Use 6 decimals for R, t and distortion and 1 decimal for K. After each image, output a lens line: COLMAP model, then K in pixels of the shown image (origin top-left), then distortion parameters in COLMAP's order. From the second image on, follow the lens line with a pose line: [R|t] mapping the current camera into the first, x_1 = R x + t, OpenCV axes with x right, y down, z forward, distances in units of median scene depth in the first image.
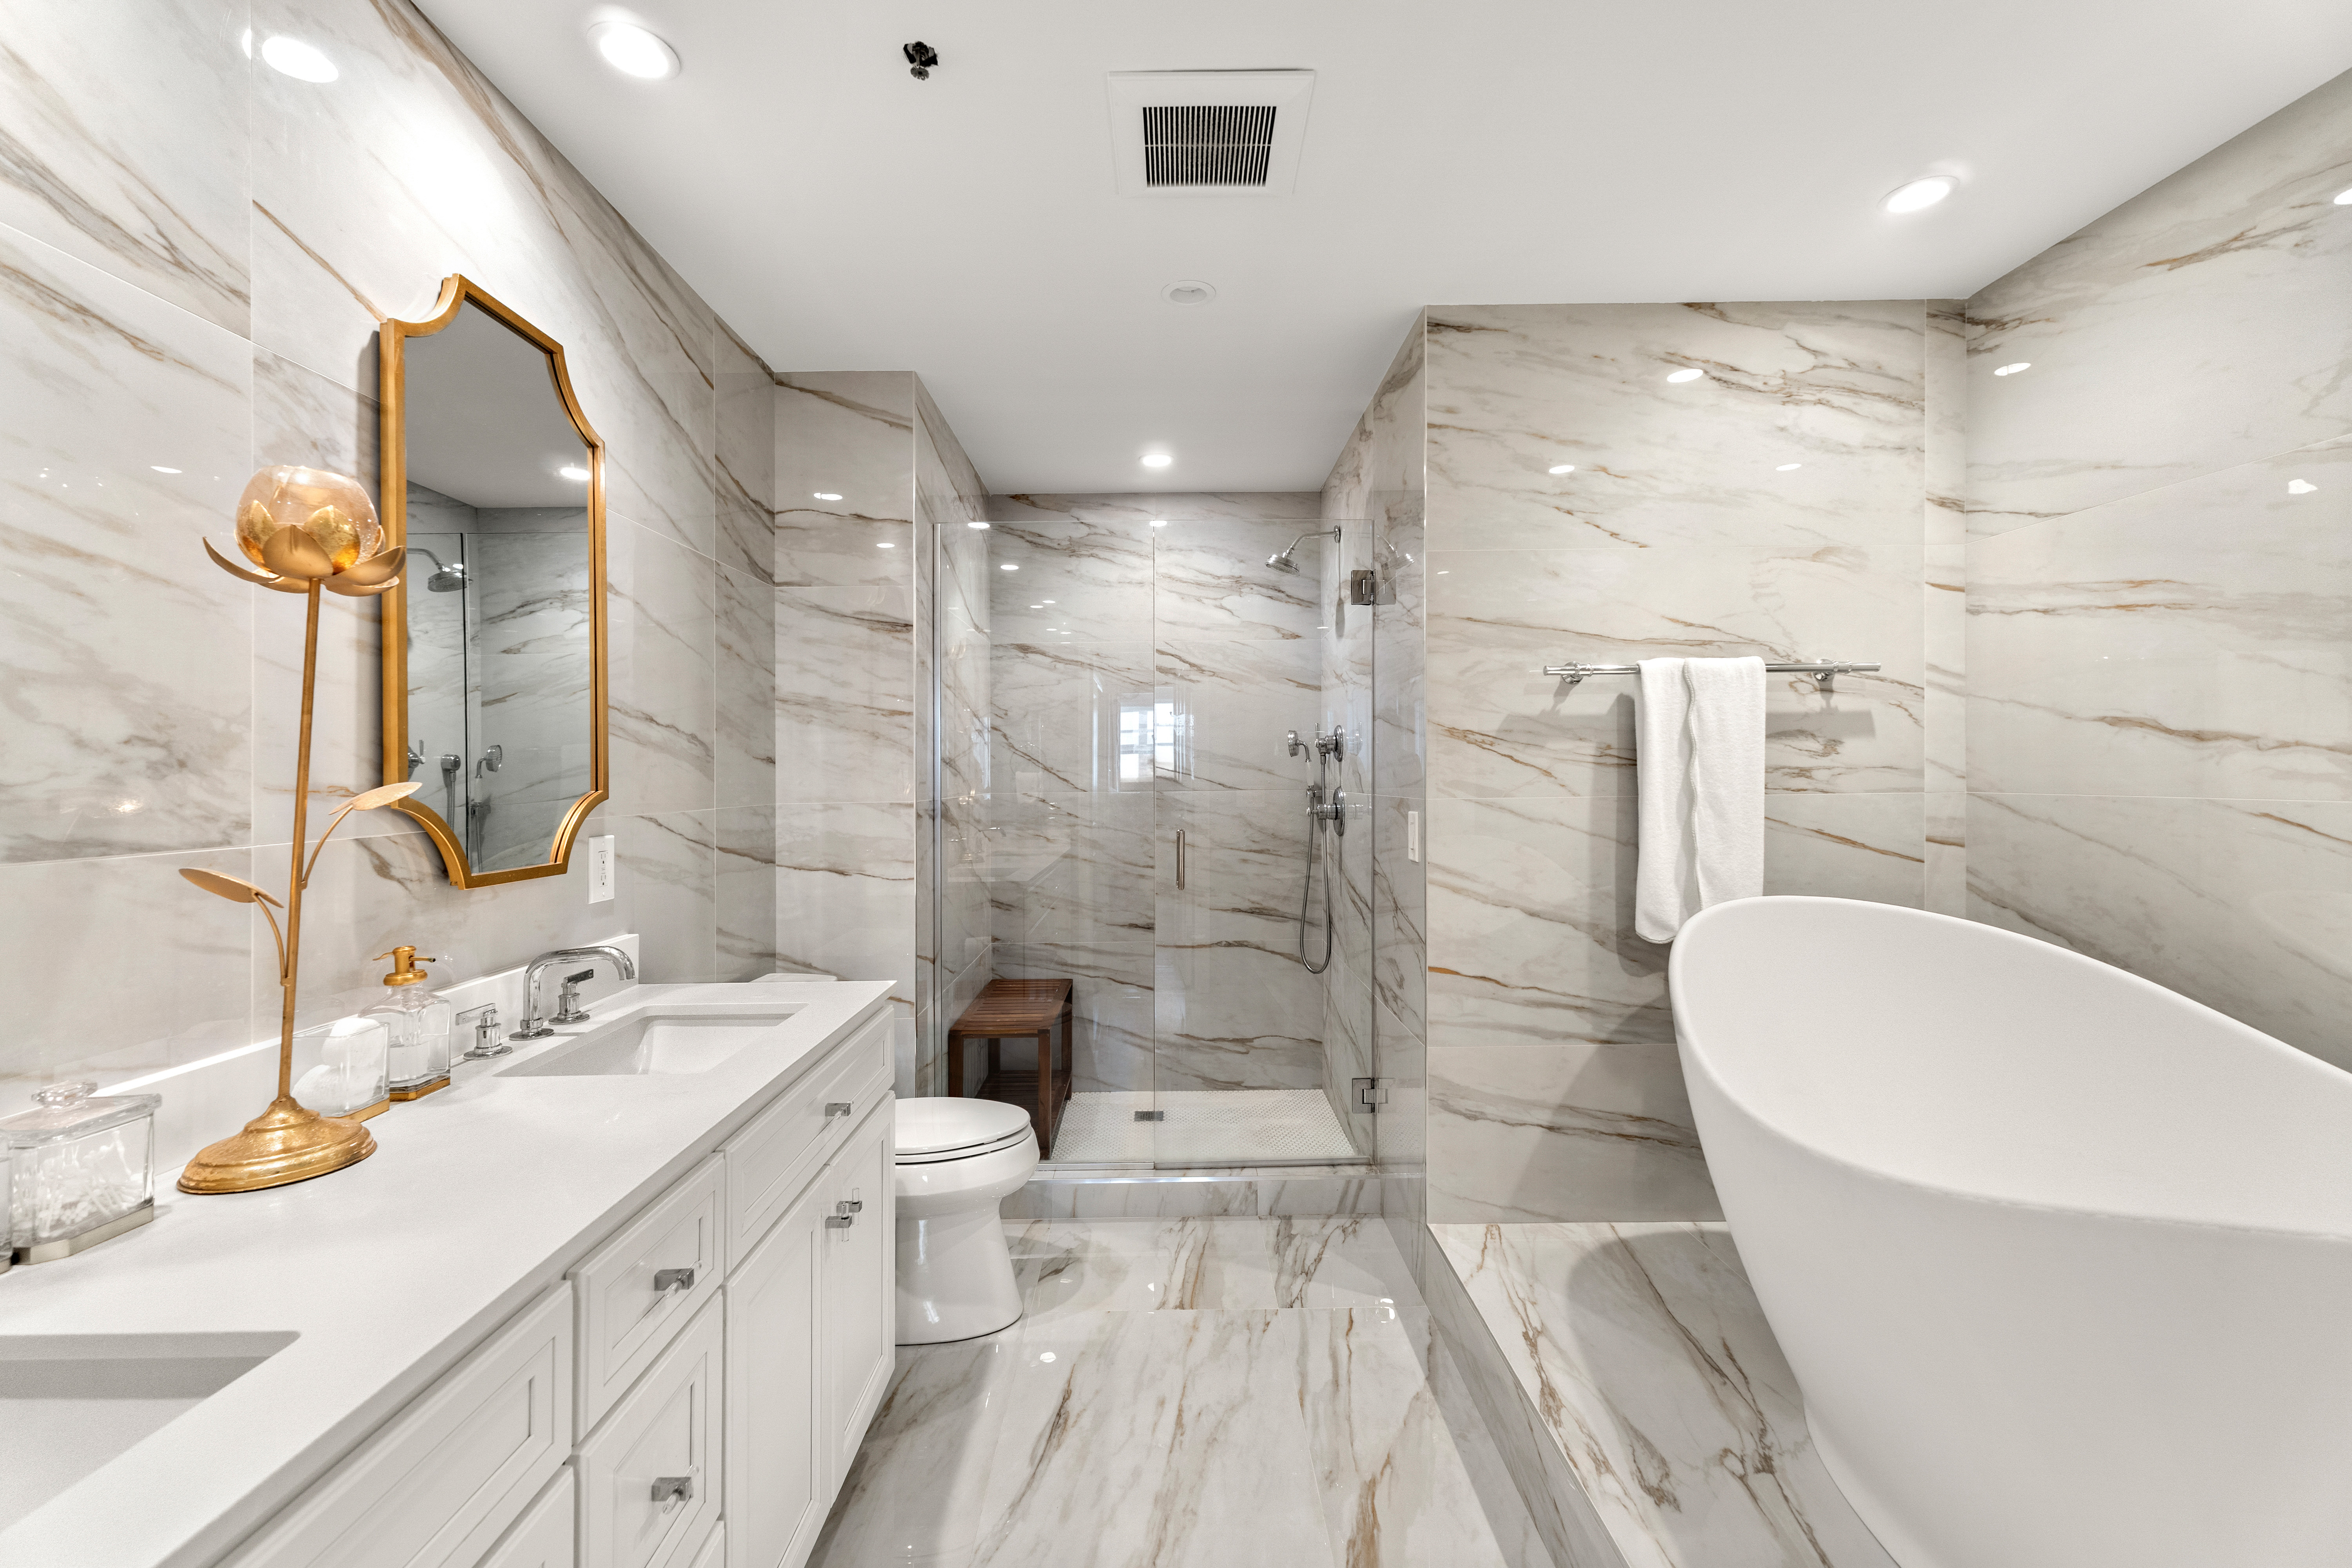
lens RADIAL K [[986.4, 0, 1180.8], [0, 986.4, 769.5], [0, 0, 1]] dist [0.001867, 0.000176]
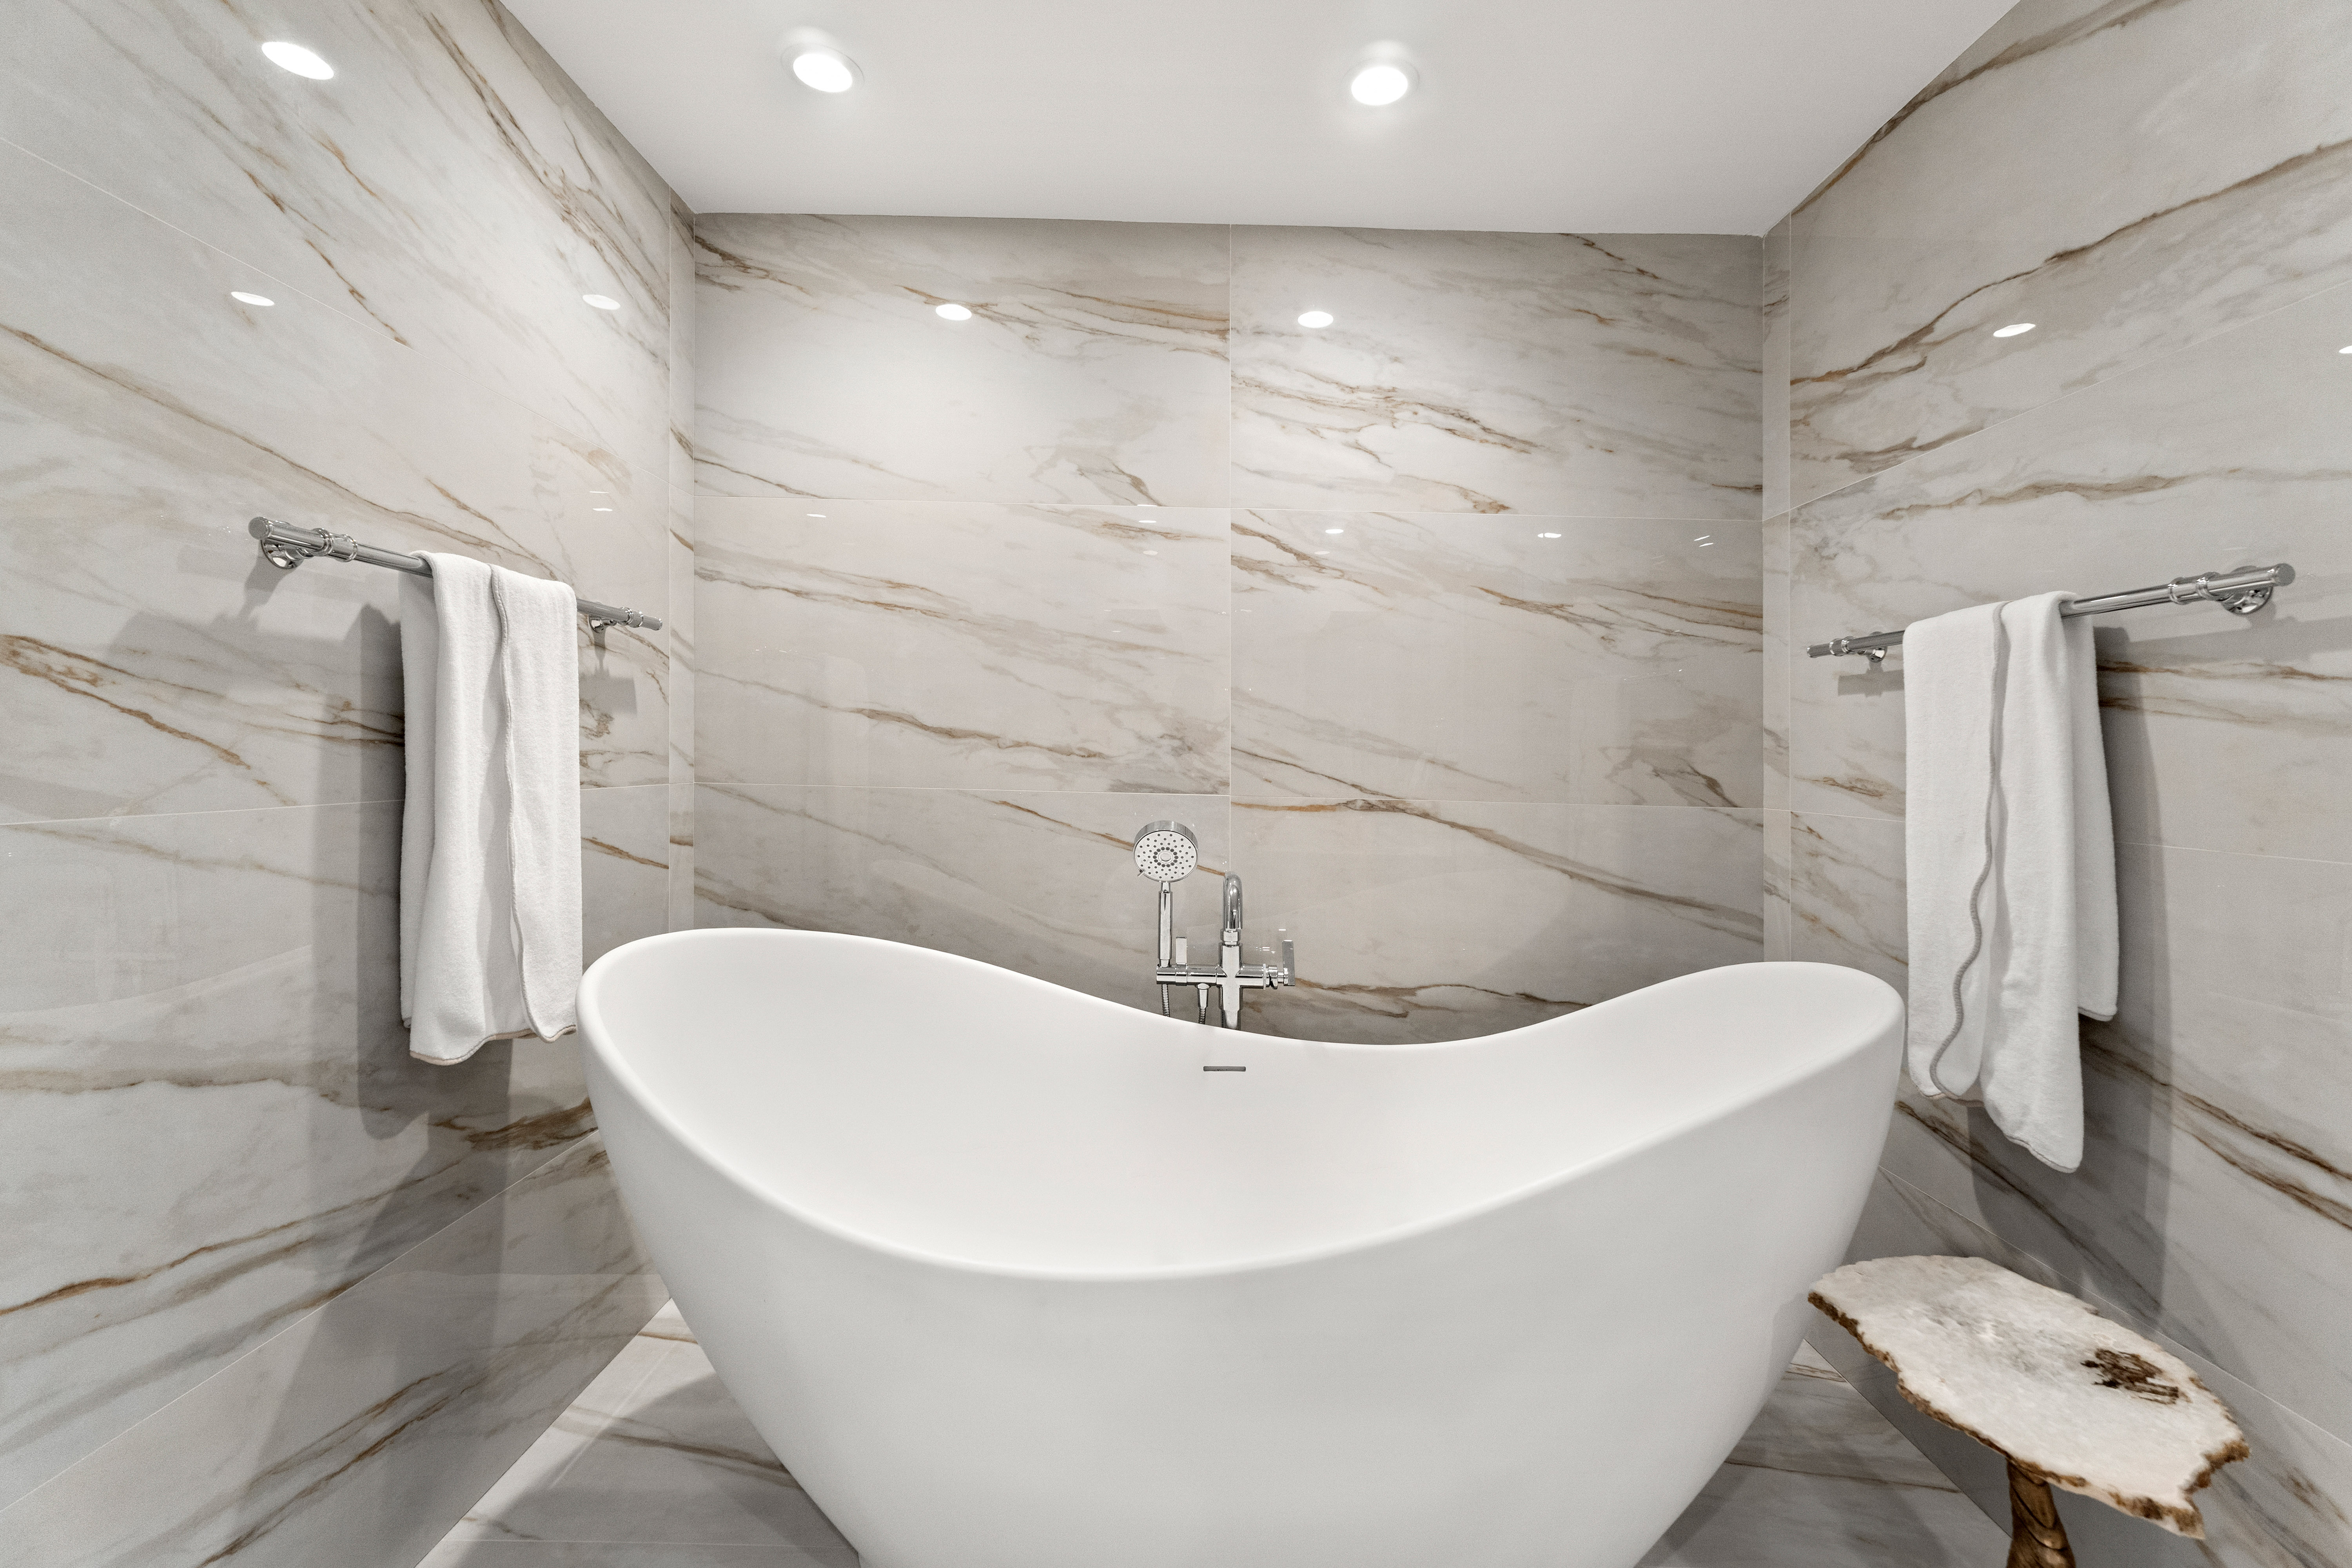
lens RADIAL K [[986.4, 0, 1180.8], [0, 986.4, 769.5], [0, 0, 1]] dist [0.001867, 0.000176]
pose [[0.016758, -0.003701, 0.999853, -0.067390], [-0.025637, 0.999663, 0.004130, -0.003188], [-0.999531, -0.025703, 0.016658, 0.567288]]
